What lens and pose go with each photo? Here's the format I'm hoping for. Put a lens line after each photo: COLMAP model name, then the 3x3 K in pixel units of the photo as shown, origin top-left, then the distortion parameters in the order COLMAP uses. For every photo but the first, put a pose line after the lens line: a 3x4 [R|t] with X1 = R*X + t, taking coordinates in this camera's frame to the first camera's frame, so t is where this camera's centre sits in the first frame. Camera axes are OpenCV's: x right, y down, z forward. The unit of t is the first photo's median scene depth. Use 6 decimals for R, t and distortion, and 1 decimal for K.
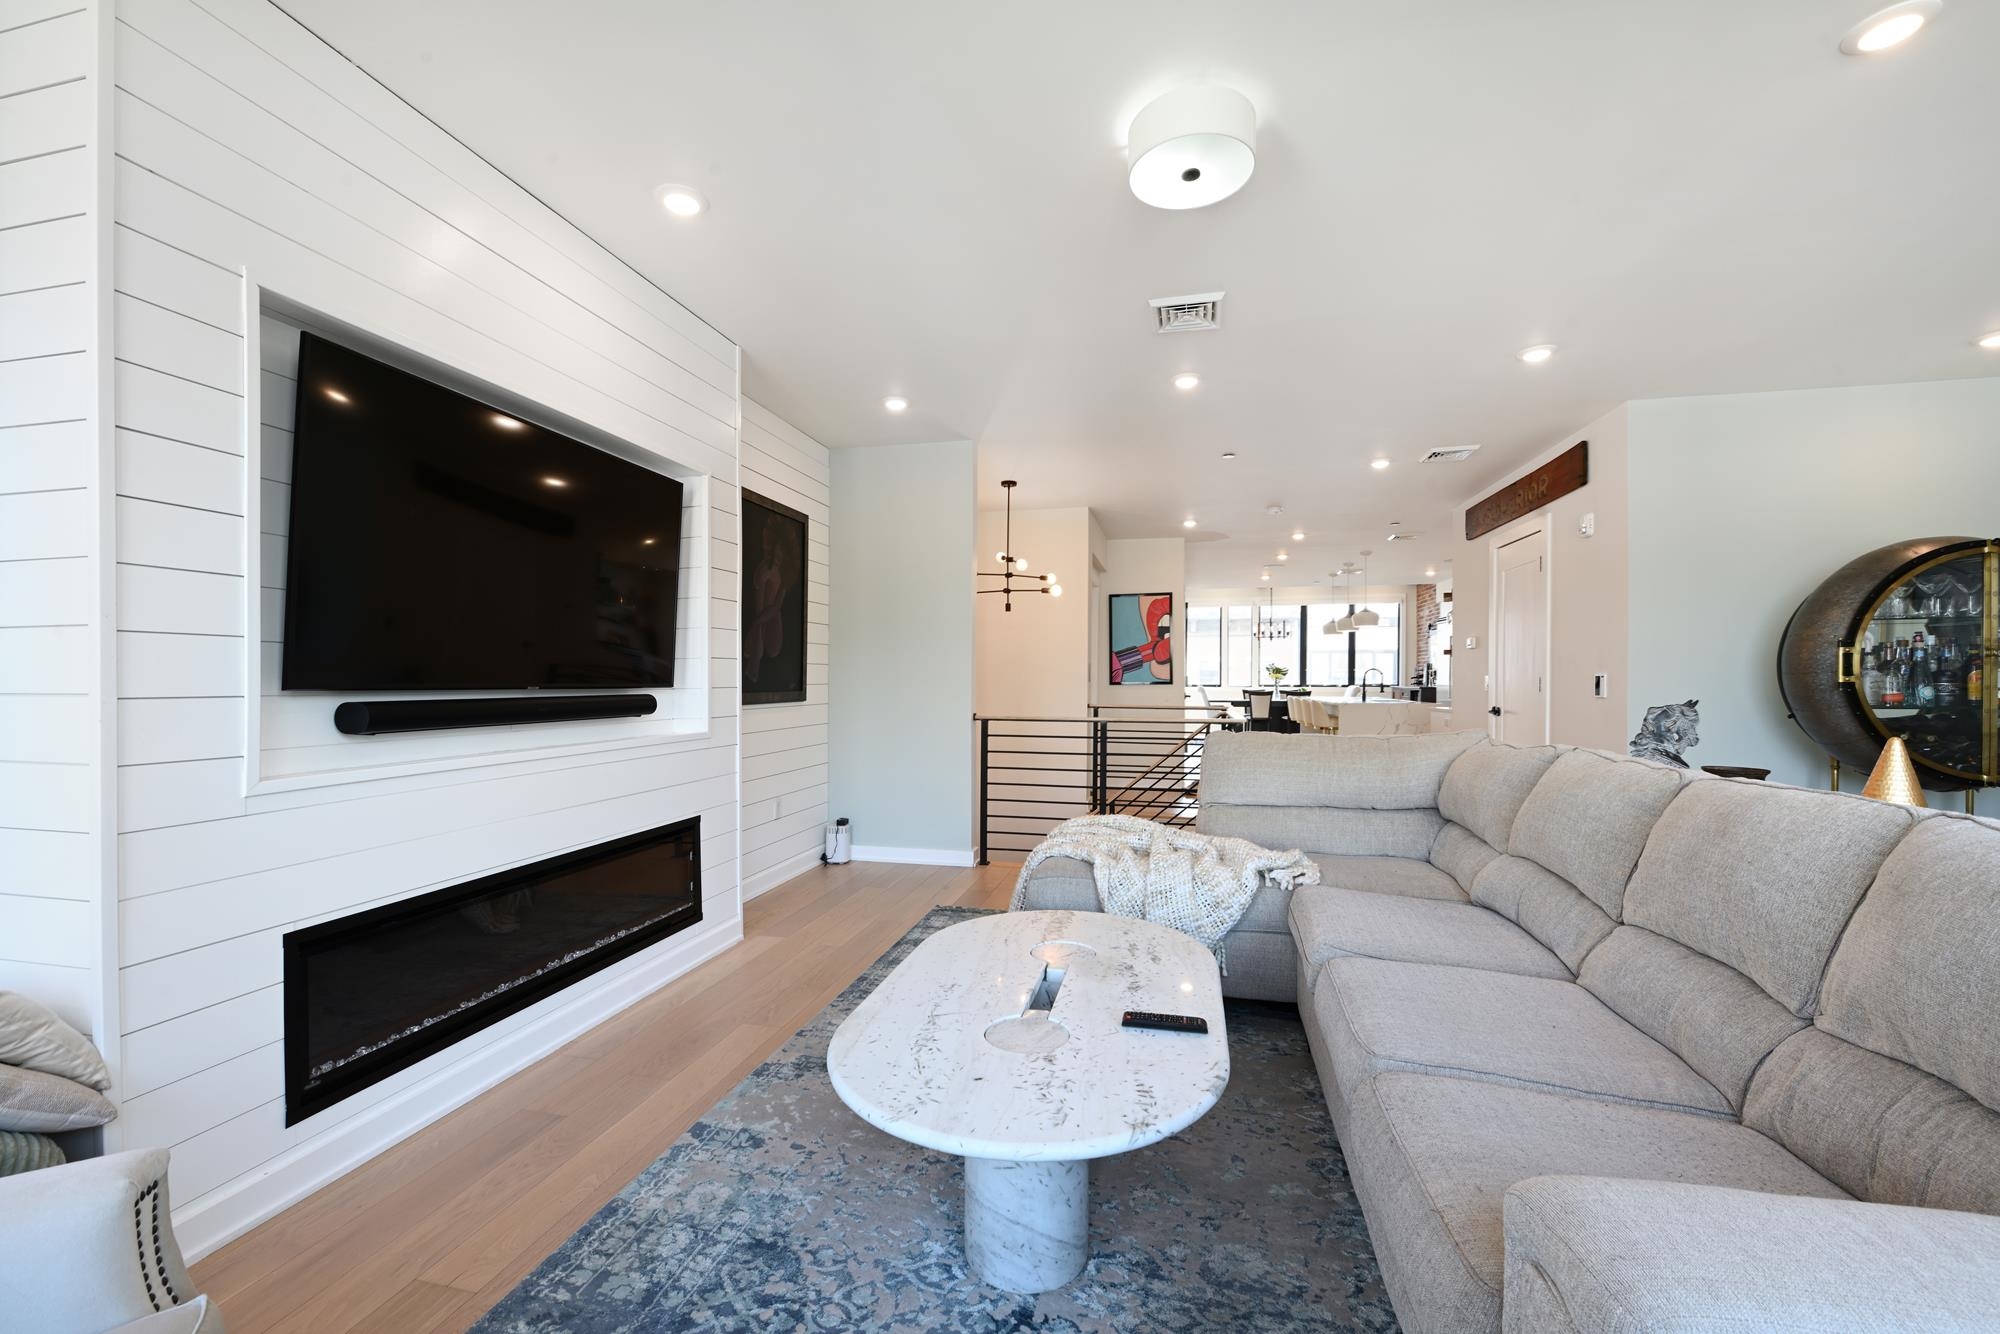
lens RADIAL K [[812.7, 0, 1000.8], [0, 812.7, 678.4], [0, 0, 1]] dist [-0.003685, -0.000510]
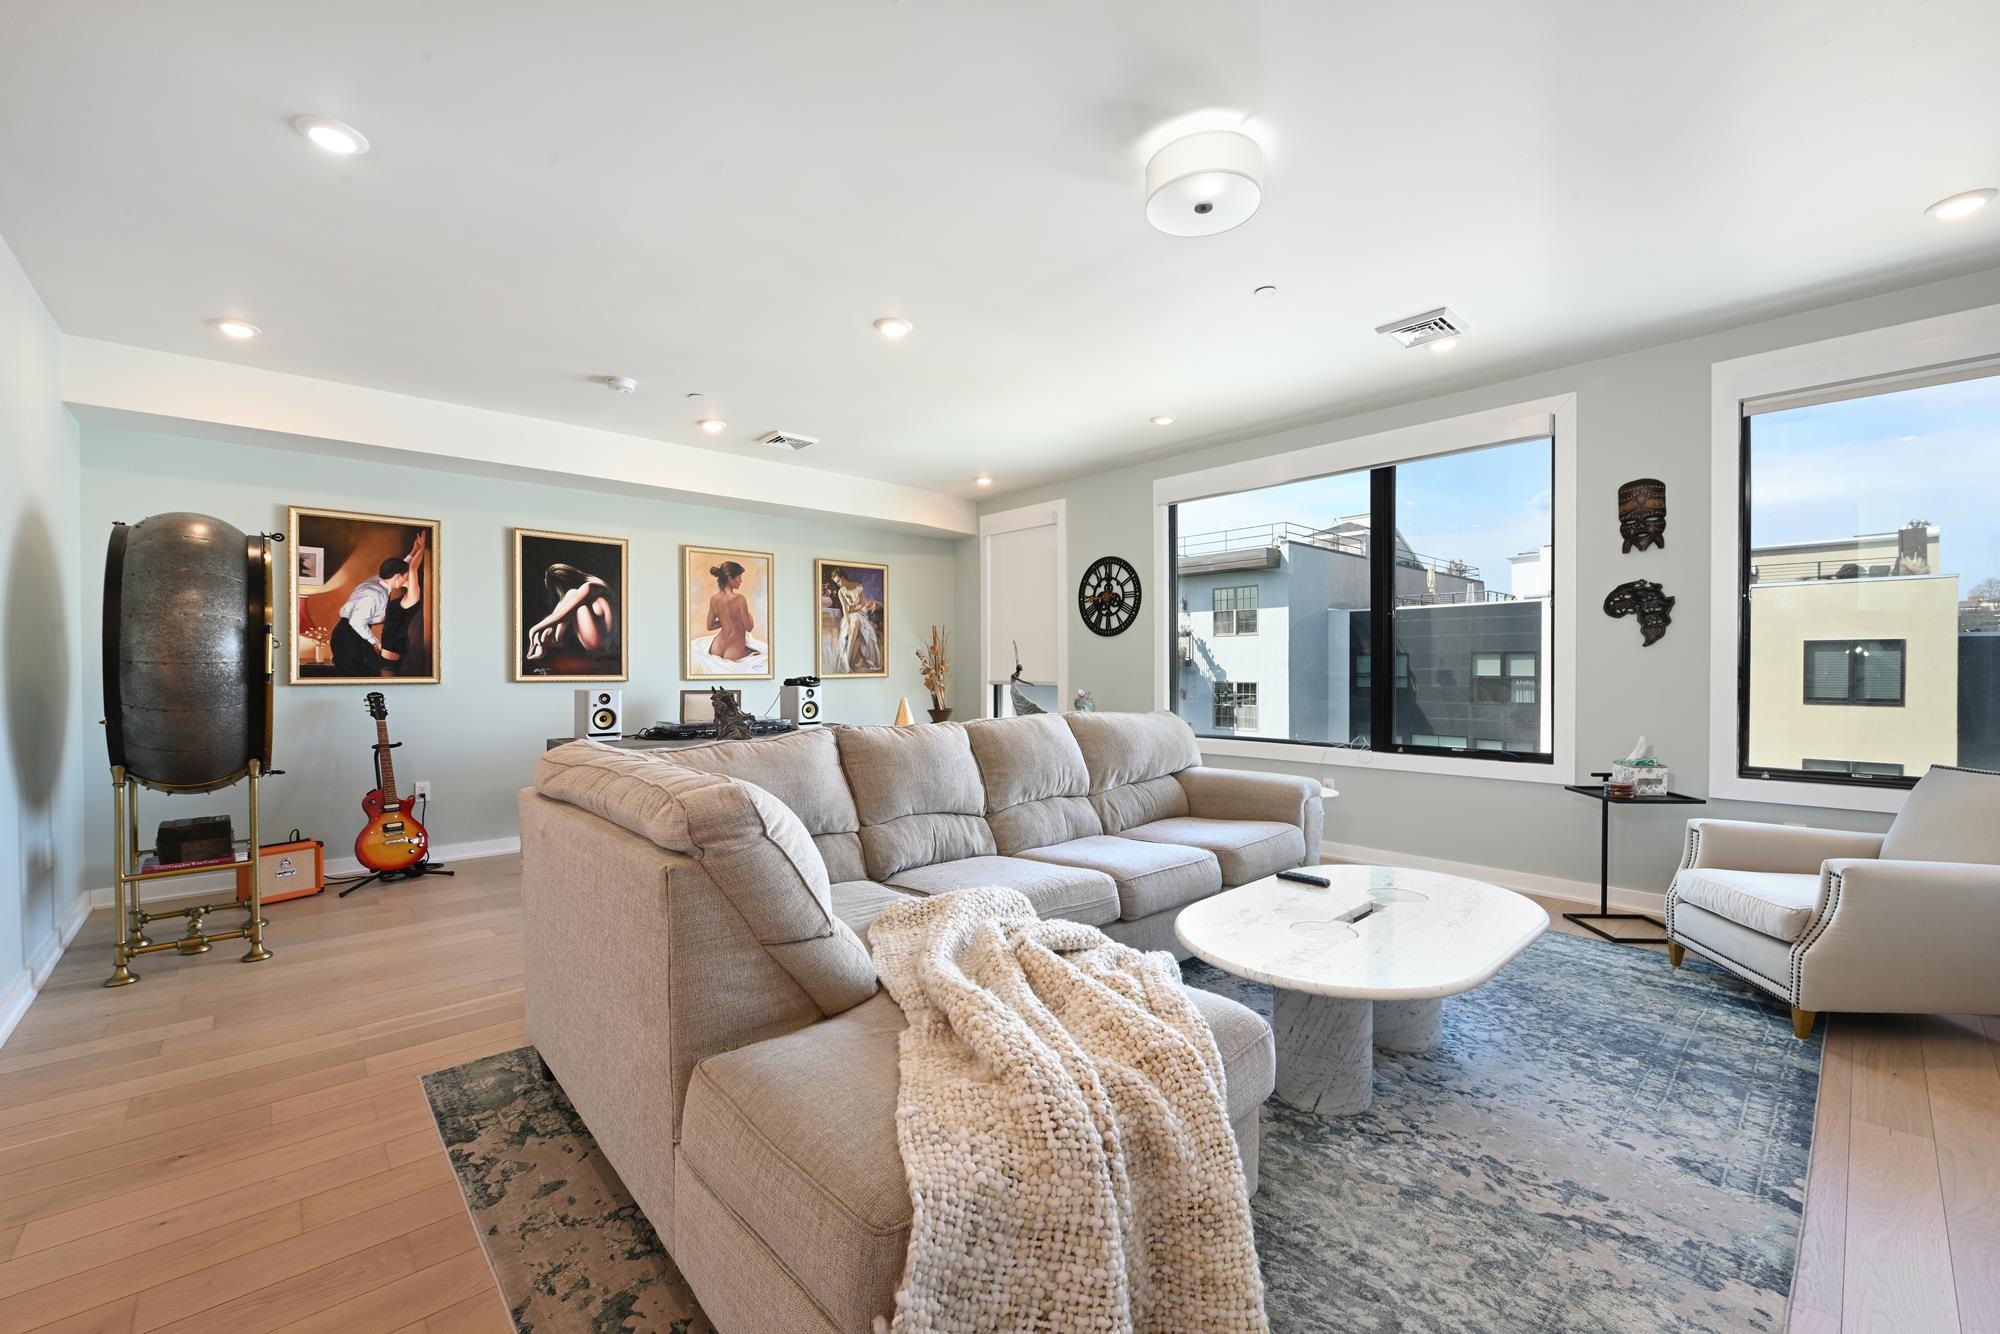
lens RADIAL K [[812.7, 0, 1001.2], [0, 812.7, 672.6], [0, 0, 1]] dist [-0.003685, -0.000510]
pose [[-0.825059, -0.002194, 0.565043, -0.051101], [0.002339, 0.999971, 0.007298, -0.000150], [-0.565042, 0.007343, -0.825029, 0.634527]]
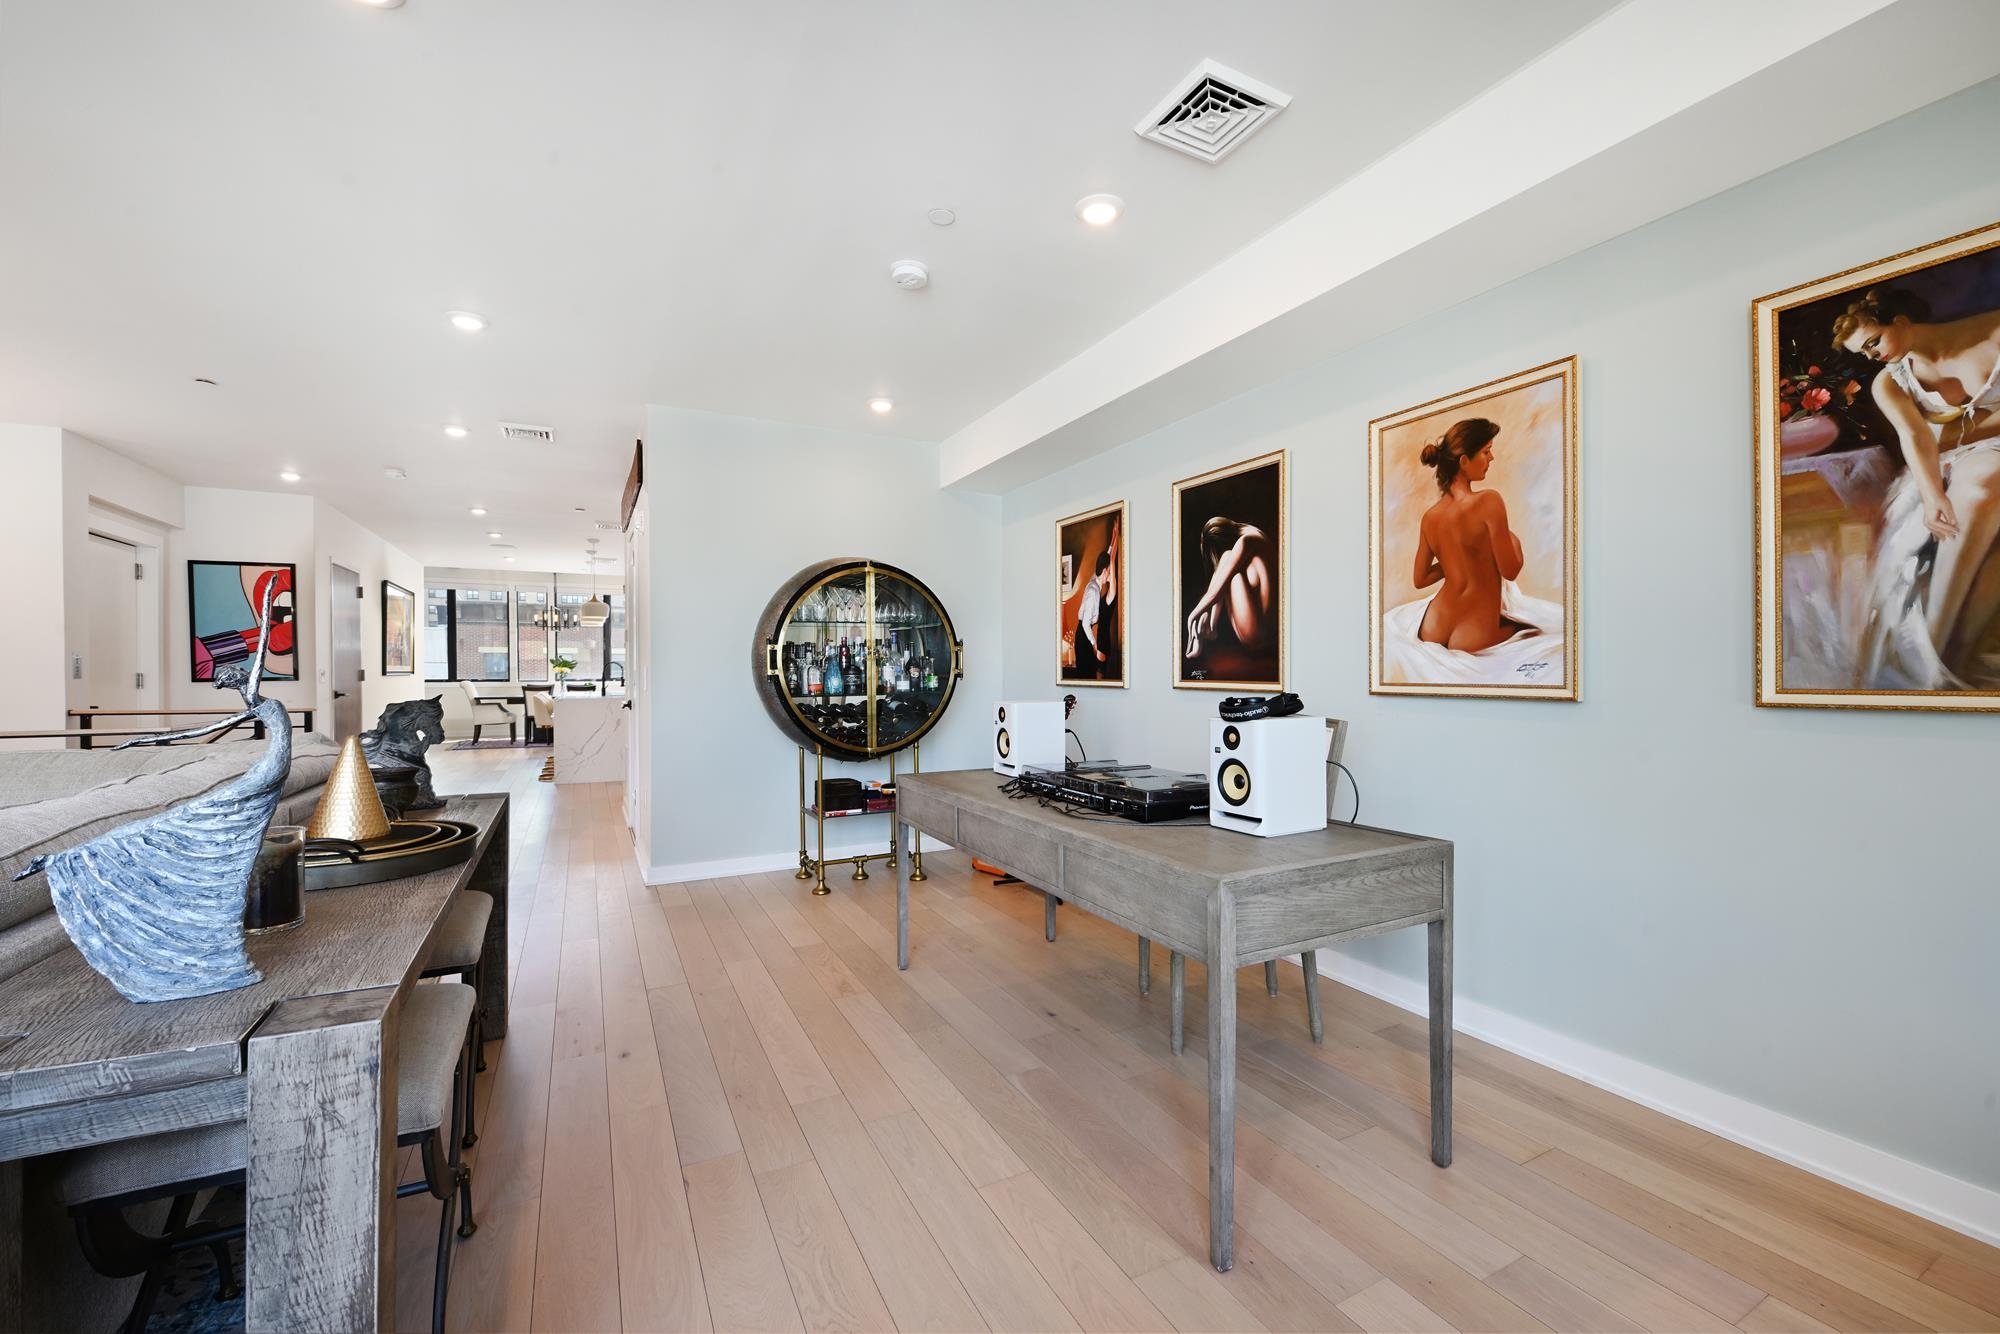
lens RADIAL K [[812.7, 0, 1000.9], [0, 812.7, 669.3], [0, 0, 1]] dist [-0.003685, -0.000510]
pose [[0.764127, -0.002012, 0.645063, 0.272376], [0.003614, 0.999993, -0.001162, -0.000176], [-0.645056, 0.003219, 0.764128, -0.052158]]
